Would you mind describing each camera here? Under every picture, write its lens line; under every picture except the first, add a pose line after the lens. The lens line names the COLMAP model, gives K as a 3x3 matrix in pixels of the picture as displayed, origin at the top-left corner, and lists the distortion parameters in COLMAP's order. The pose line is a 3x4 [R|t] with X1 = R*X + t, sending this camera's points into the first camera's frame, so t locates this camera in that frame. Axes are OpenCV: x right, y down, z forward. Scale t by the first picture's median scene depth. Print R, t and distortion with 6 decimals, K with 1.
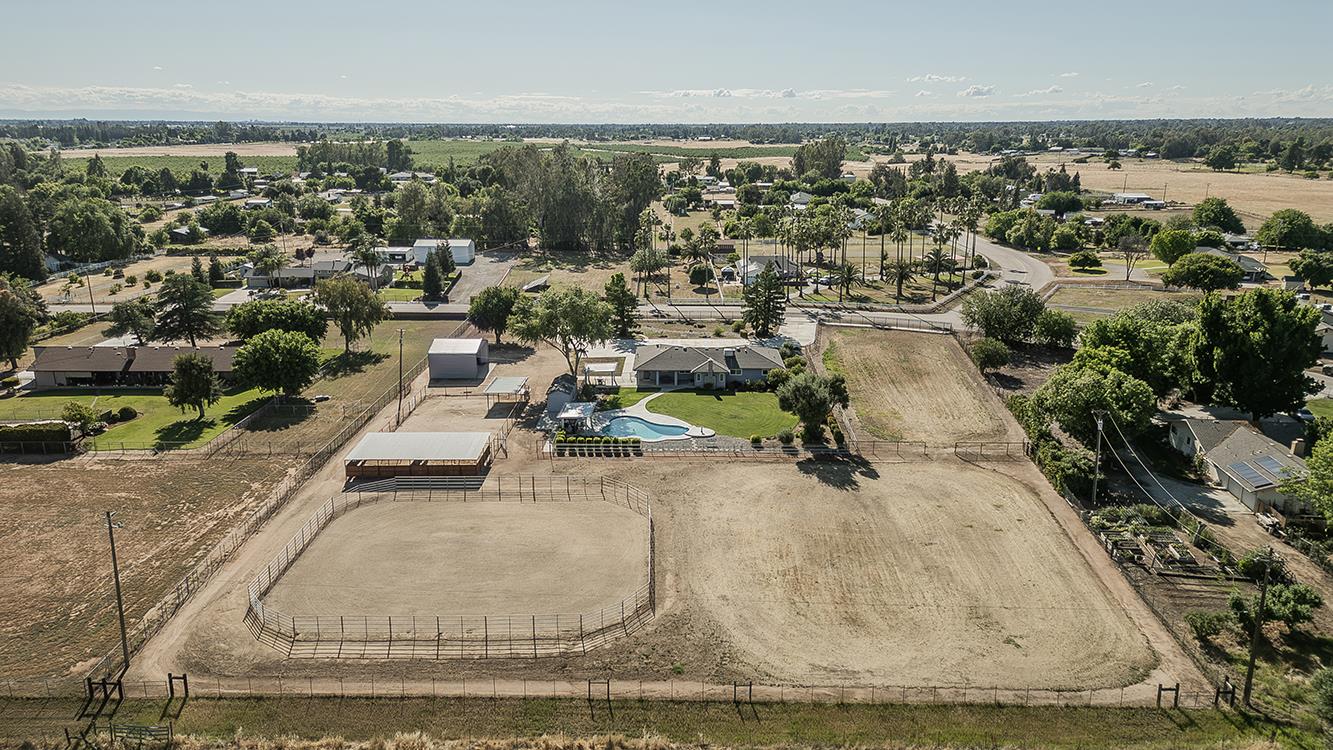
lens RADIAL K [[925.9, 0, 661.6], [0, 925.9, 375.4], [0, 0, 1]] dist [0.087239, -0.057203]
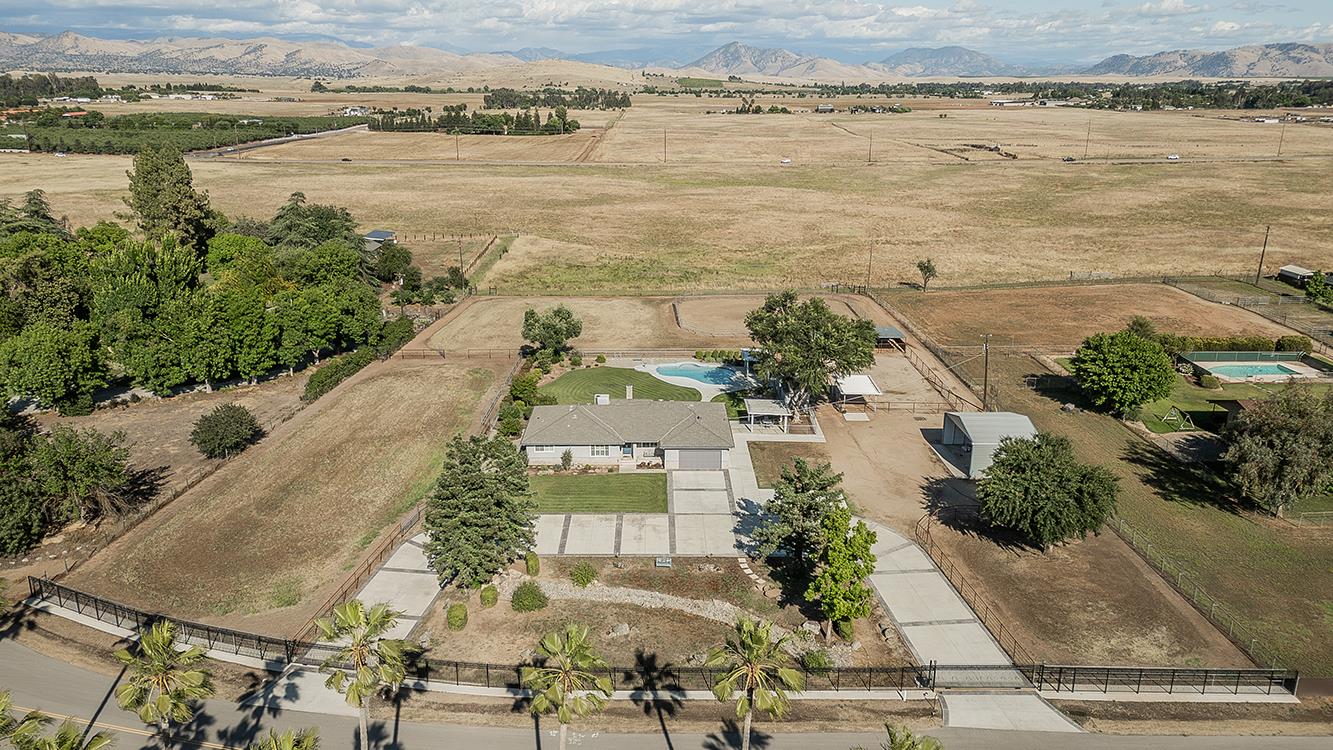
lens RADIAL K [[925.9, 0, 661.6], [0, 925.9, 375.4], [0, 0, 1]] dist [0.087239, -0.057203]
pose [[-0.999558, 0.004571, -0.029365, 0.071393], [-0.012002, 0.841850, 0.539578, -0.704009], [0.027187, 0.539692, -0.841424, 2.533451]]
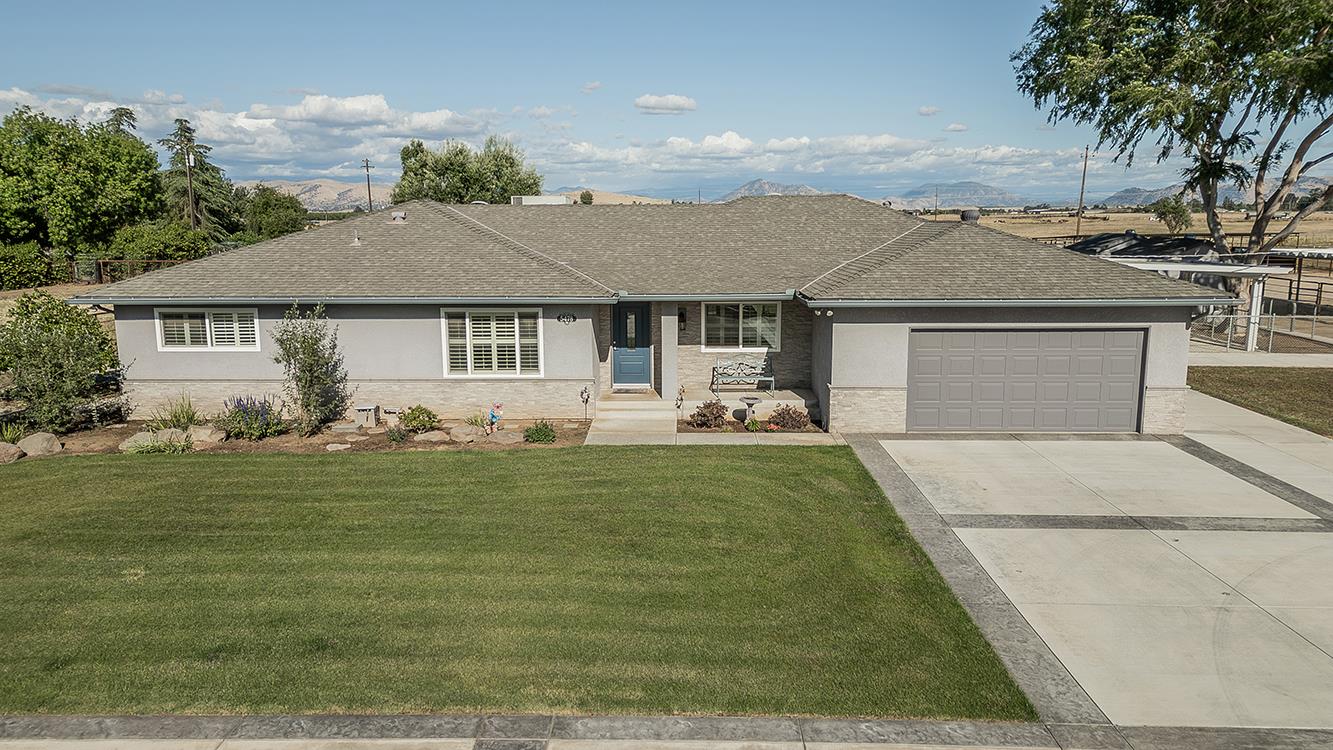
lens RADIAL K [[925.9, 0, 661.6], [0, 925.9, 375.4], [0, 0, 1]] dist [0.087239, -0.057203]
pose [[-0.999999, -0.001511, 0.000087, 0.073134], [-0.001329, 0.904166, 0.427178, -0.119042], [-0.000724, 0.427178, -0.904167, 1.851460]]
